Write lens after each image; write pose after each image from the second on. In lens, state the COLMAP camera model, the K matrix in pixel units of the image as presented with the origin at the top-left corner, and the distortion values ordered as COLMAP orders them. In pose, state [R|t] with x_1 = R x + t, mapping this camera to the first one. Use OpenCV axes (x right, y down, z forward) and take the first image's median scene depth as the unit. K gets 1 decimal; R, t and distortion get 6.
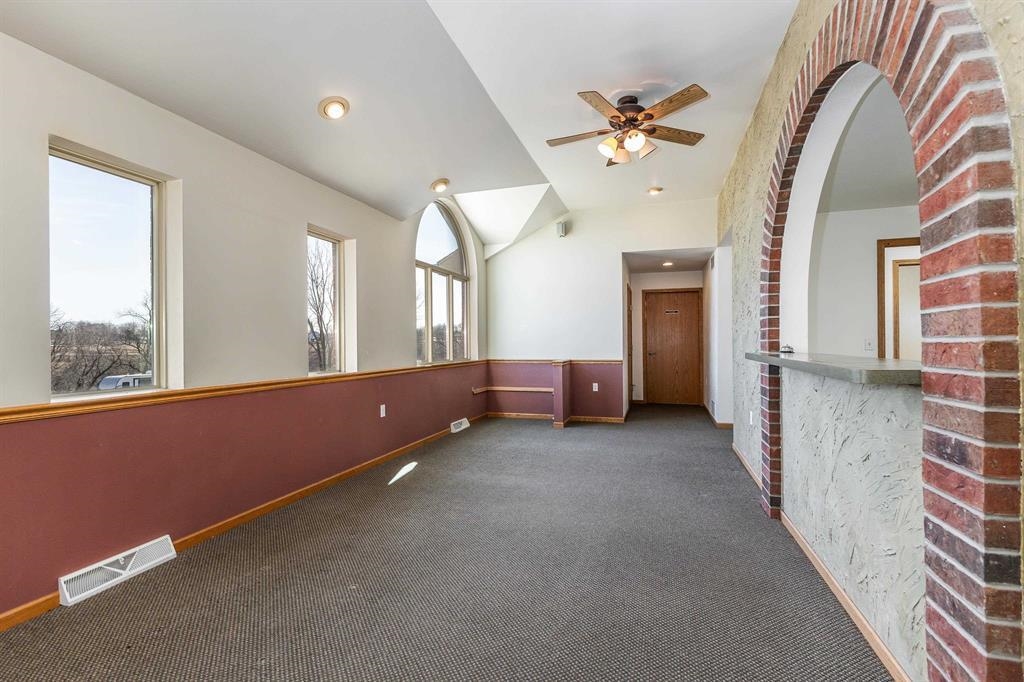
lens RADIAL K [[453.0, 0, 516.7], [0, 453.0, 343.1], [0, 0, 1]] dist [0.013720, -0.001782]
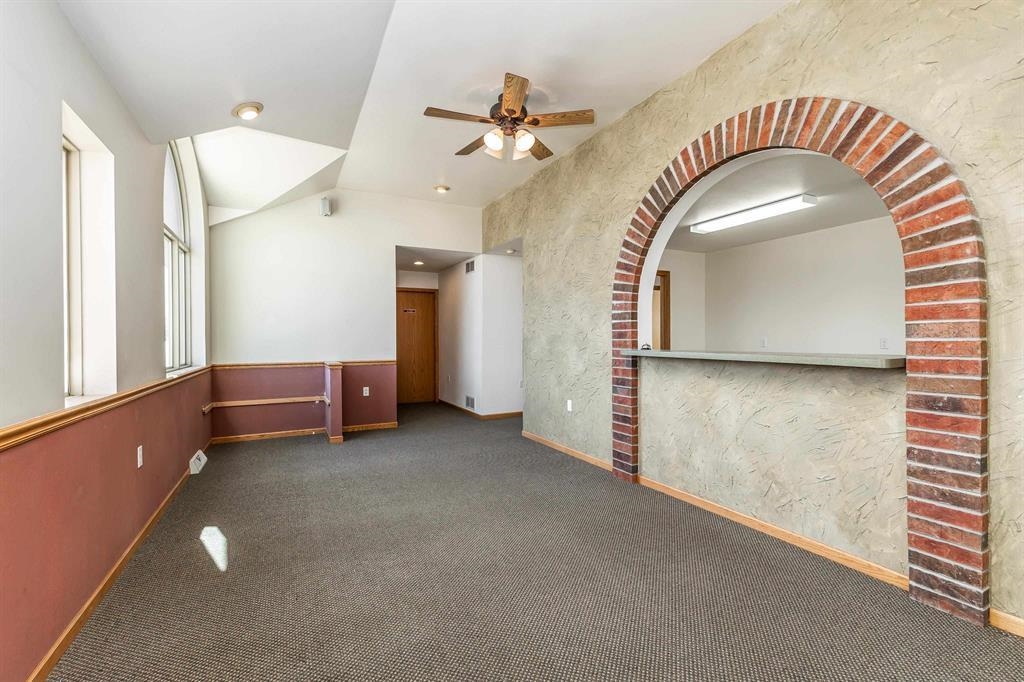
lens RADIAL K [[453.0, 0, 513.8], [0, 453.0, 342.2], [0, 0, 1]] dist [0.013720, -0.001782]
pose [[0.717074, -0.001389, 0.696996, -0.335209], [0.001039, 0.999999, 0.000923, -0.000200], [-0.696996, 0.000063, 0.717075, 0.214571]]
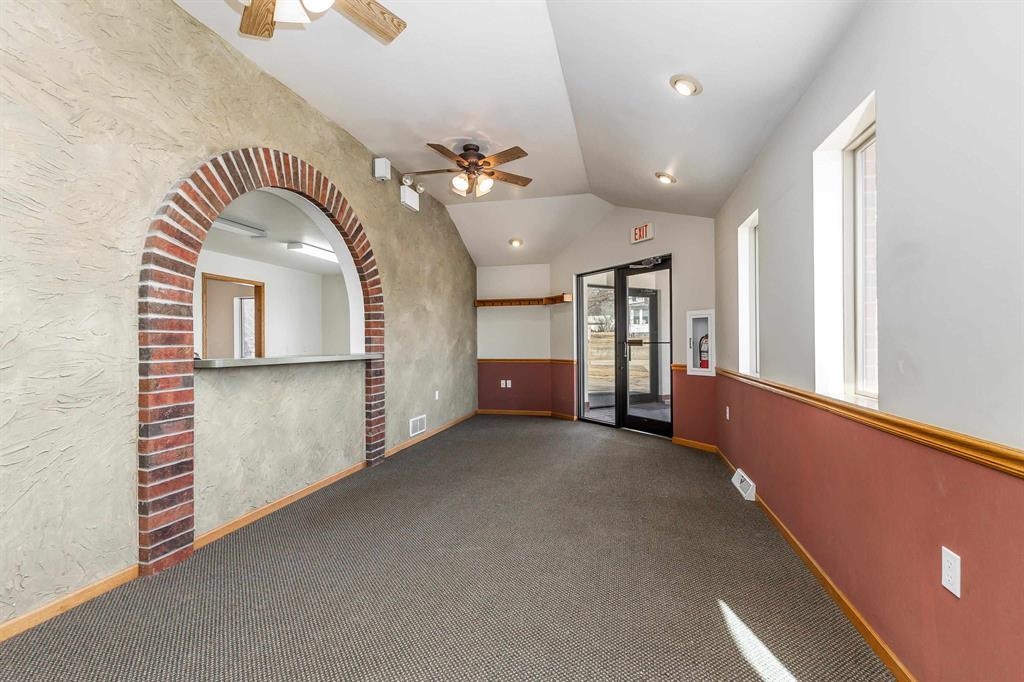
lens RADIAL K [[453.0, 0, 508.6], [0, 453.0, 340.7], [0, 0, 1]] dist [0.013720, -0.001782]
pose [[-0.998649, 0.013507, -0.050170, 0.008246], [0.013838, 0.999885, -0.006261, -0.001543], [0.050080, -0.006947, -0.998721, 1.191706]]
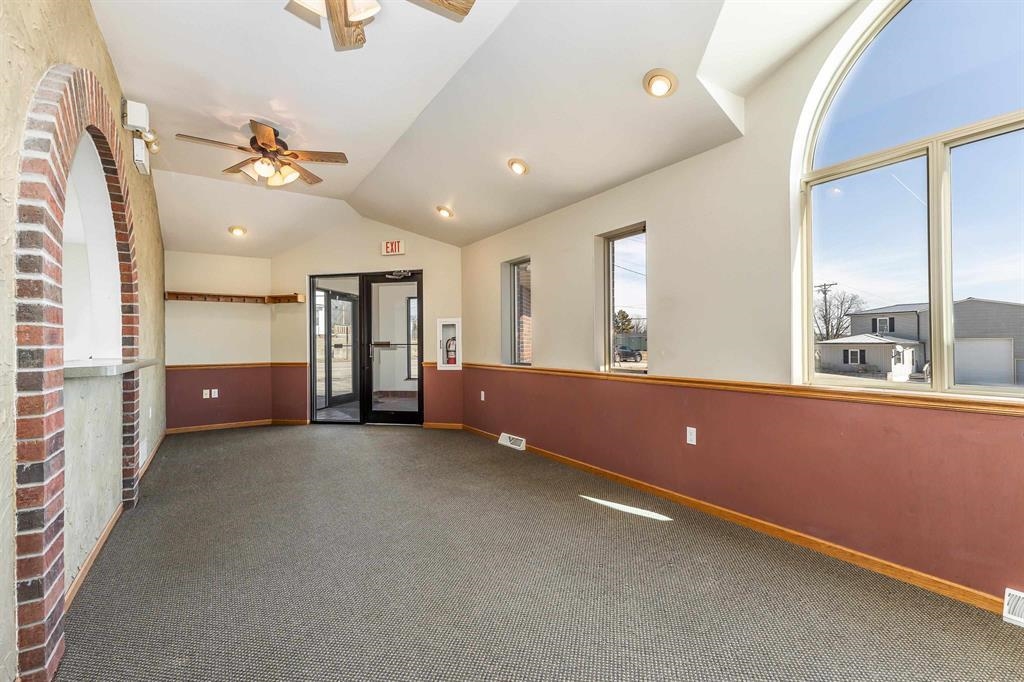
lens RADIAL K [[453.0, 0, 509.1], [0, 453.0, 342.8], [0, 0, 1]] dist [0.013720, -0.001782]
pose [[-0.648282, 0.012558, -0.761297, 0.400133], [0.015344, 0.999876, 0.003428, -0.002607], [0.761246, -0.009459, -0.648395, 1.155477]]
